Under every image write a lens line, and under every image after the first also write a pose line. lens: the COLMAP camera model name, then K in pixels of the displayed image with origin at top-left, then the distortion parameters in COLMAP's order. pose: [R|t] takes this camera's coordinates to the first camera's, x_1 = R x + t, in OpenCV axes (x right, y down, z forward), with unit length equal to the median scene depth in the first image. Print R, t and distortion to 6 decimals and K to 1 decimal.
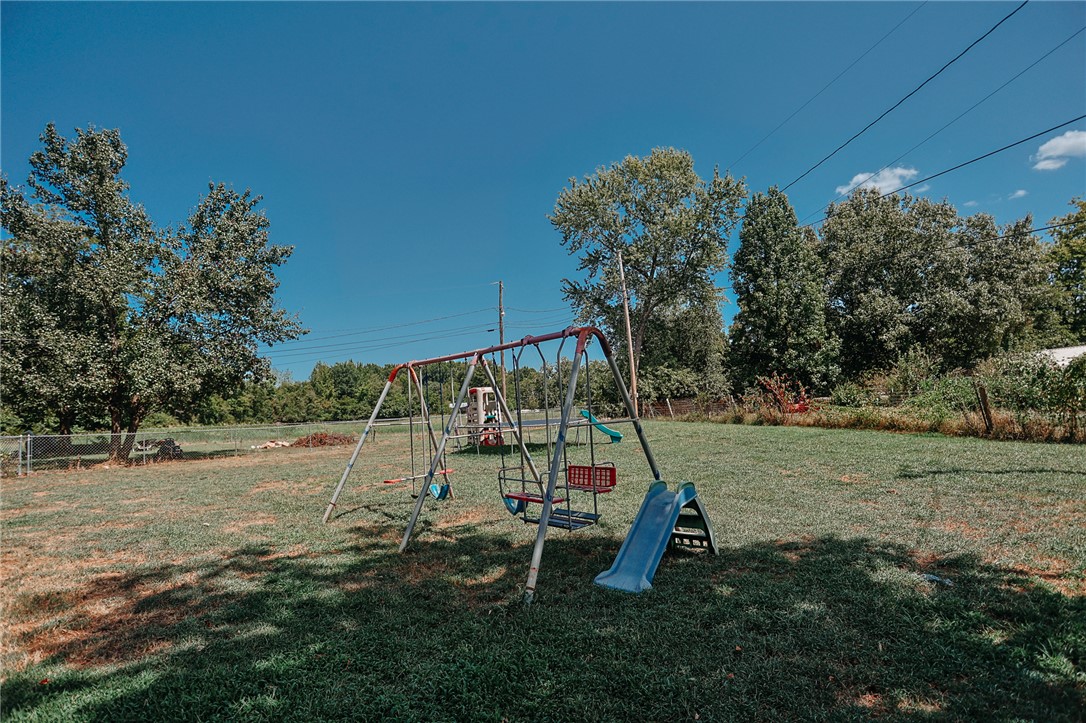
lens RADIAL K [[559.5, 0, 544.4], [0, 559.5, 366.2], [0, 0, 1]] dist [-0.078977, 0.037118]
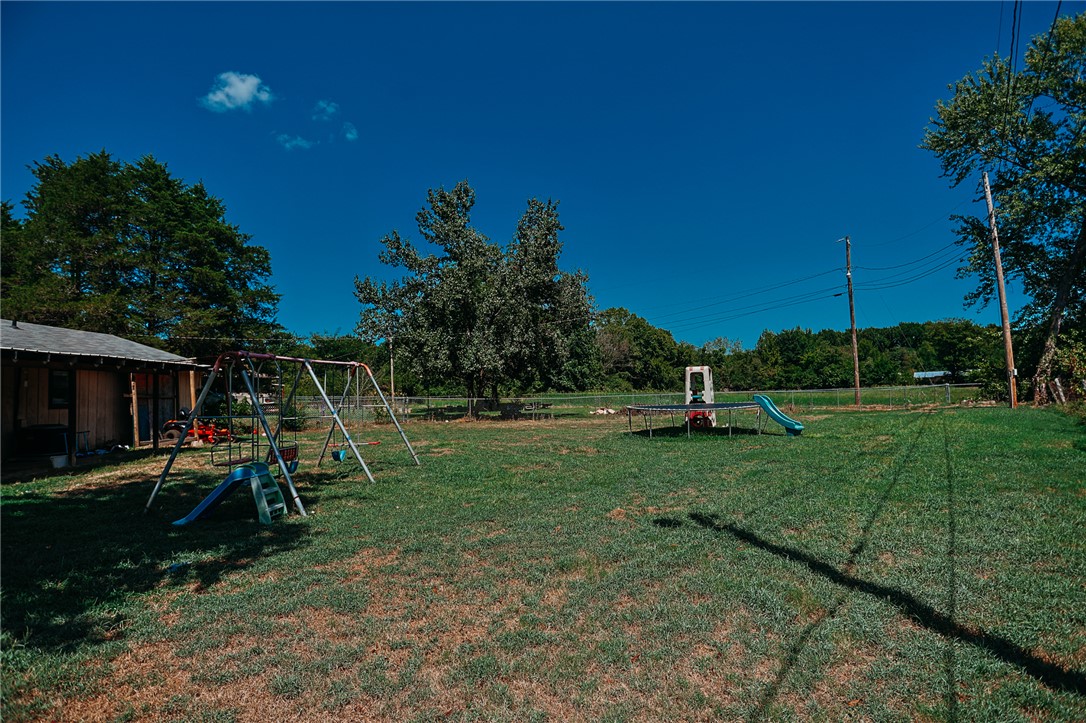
lens RADIAL K [[556.9, 0, 541.1], [0, 556.9, 364.8], [0, 0, 1]] dist [-0.078676, 0.035510]
pose [[0.683551, 0.002950, -0.729896, 0.246020], [0.039727, 0.998359, 0.041240, -0.009674], [0.728820, -0.057187, 0.682313, 0.084716]]
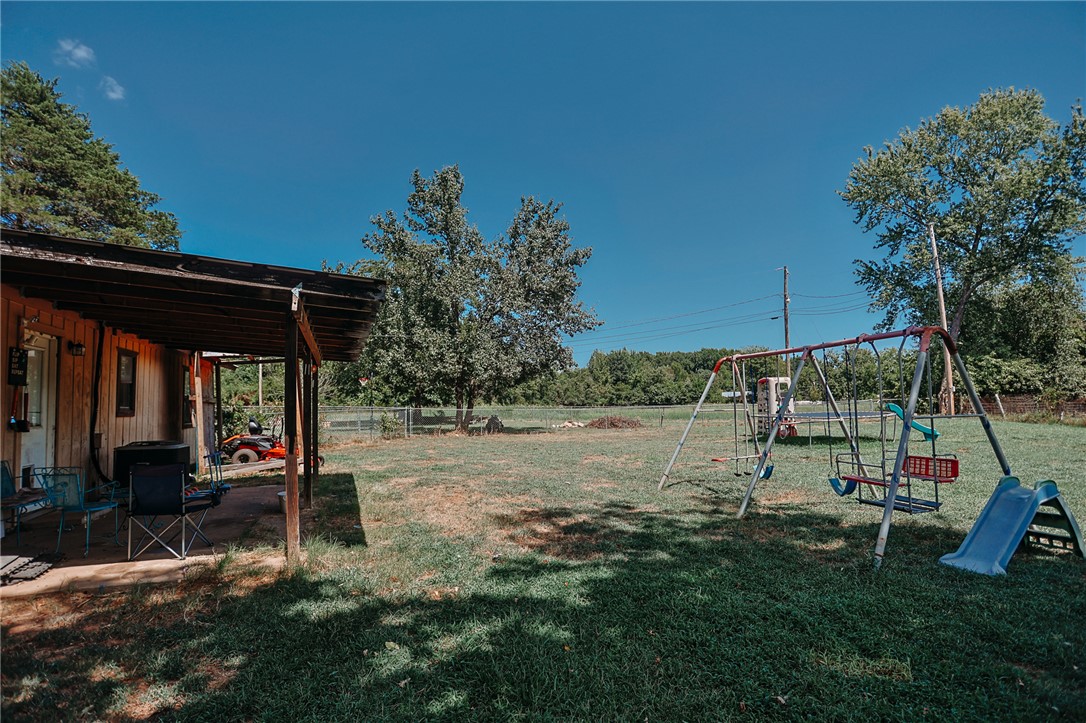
lens RADIAL K [[559.5, 0, 544.4], [0, 559.5, 366.2], [0, 0, 1]] dist [-0.078977, 0.037118]
pose [[0.889439, 0.009764, -0.456949, -0.015229], [0.000485, 0.999751, 0.022307, -0.002556], [0.457053, -0.020063, 0.889213, -0.037741]]
